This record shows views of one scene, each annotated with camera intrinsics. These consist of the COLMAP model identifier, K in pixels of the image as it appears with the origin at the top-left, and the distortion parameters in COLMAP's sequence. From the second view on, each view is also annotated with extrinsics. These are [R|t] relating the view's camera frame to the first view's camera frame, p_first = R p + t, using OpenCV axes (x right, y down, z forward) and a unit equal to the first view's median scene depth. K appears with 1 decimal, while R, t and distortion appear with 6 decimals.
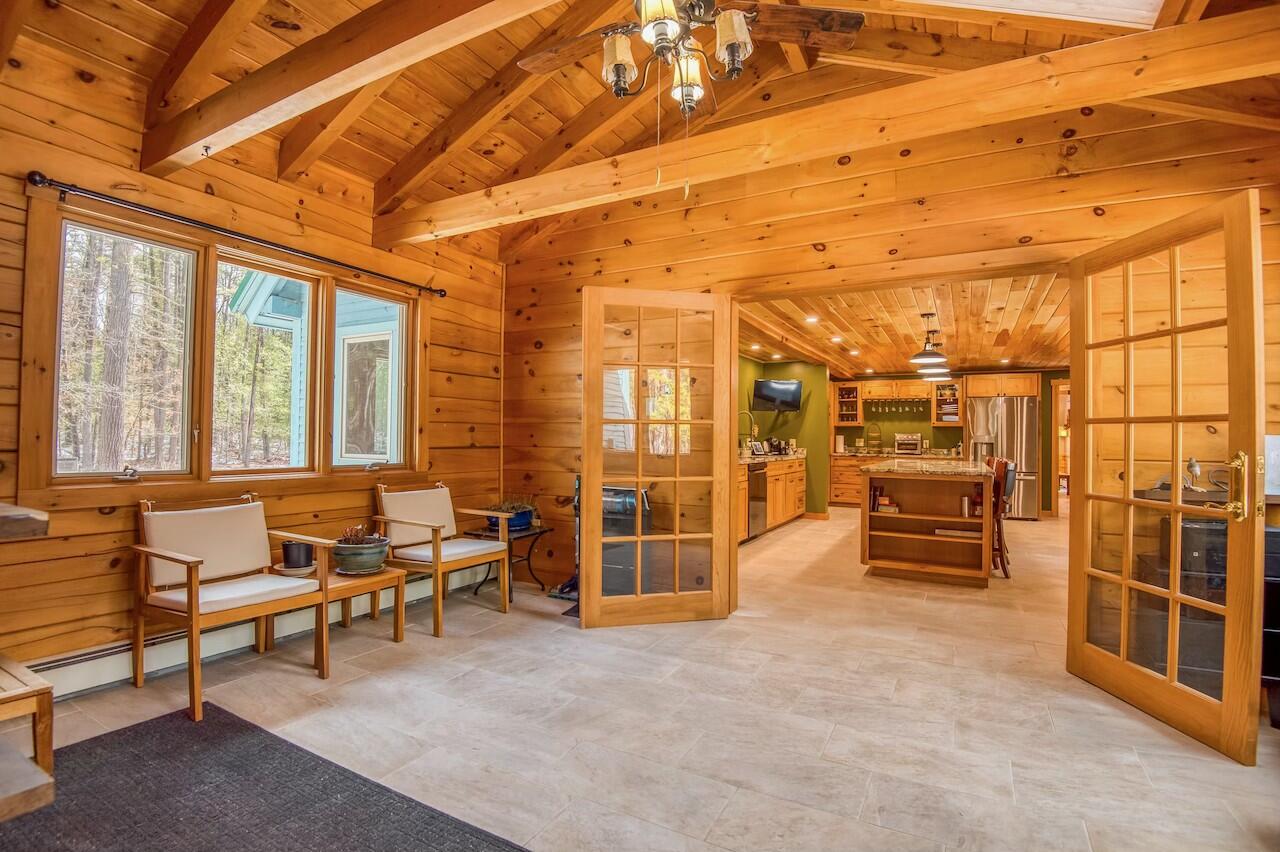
lens RADIAL K [[604.7, 0, 634.8], [0, 604.7, 433.8], [0, 0, 1]] dist [-0.043495, -0.001005]
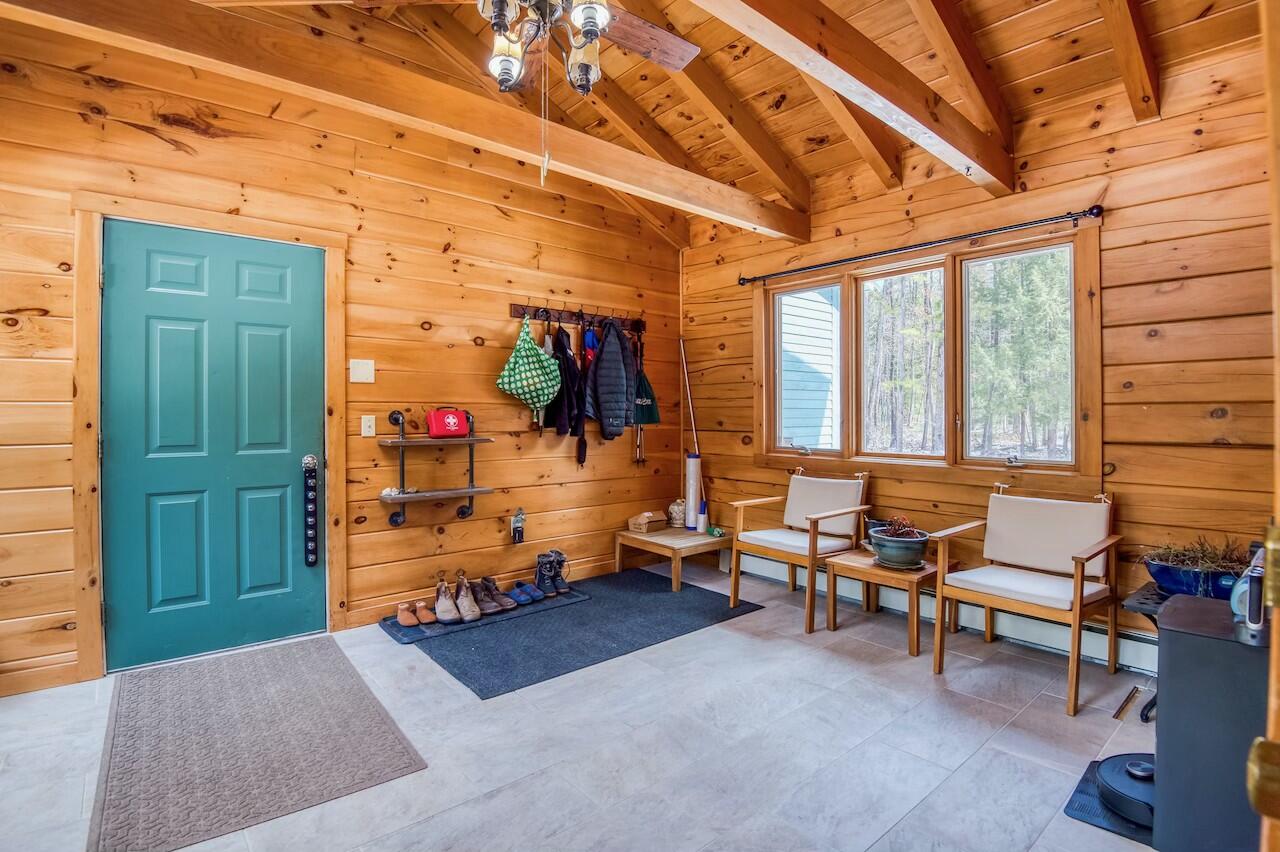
lens RADIAL K [[600.6, 0, 641.2], [0, 600.6, 420.9], [0, 0, 1]] dist [-0.043324, -0.000232]
pose [[-0.355249, -0.002387, -0.934769, 0.251342], [0.000338, 0.999996, -0.002682, 0.000321], [0.934772, -0.001269, -0.355246, 0.408823]]
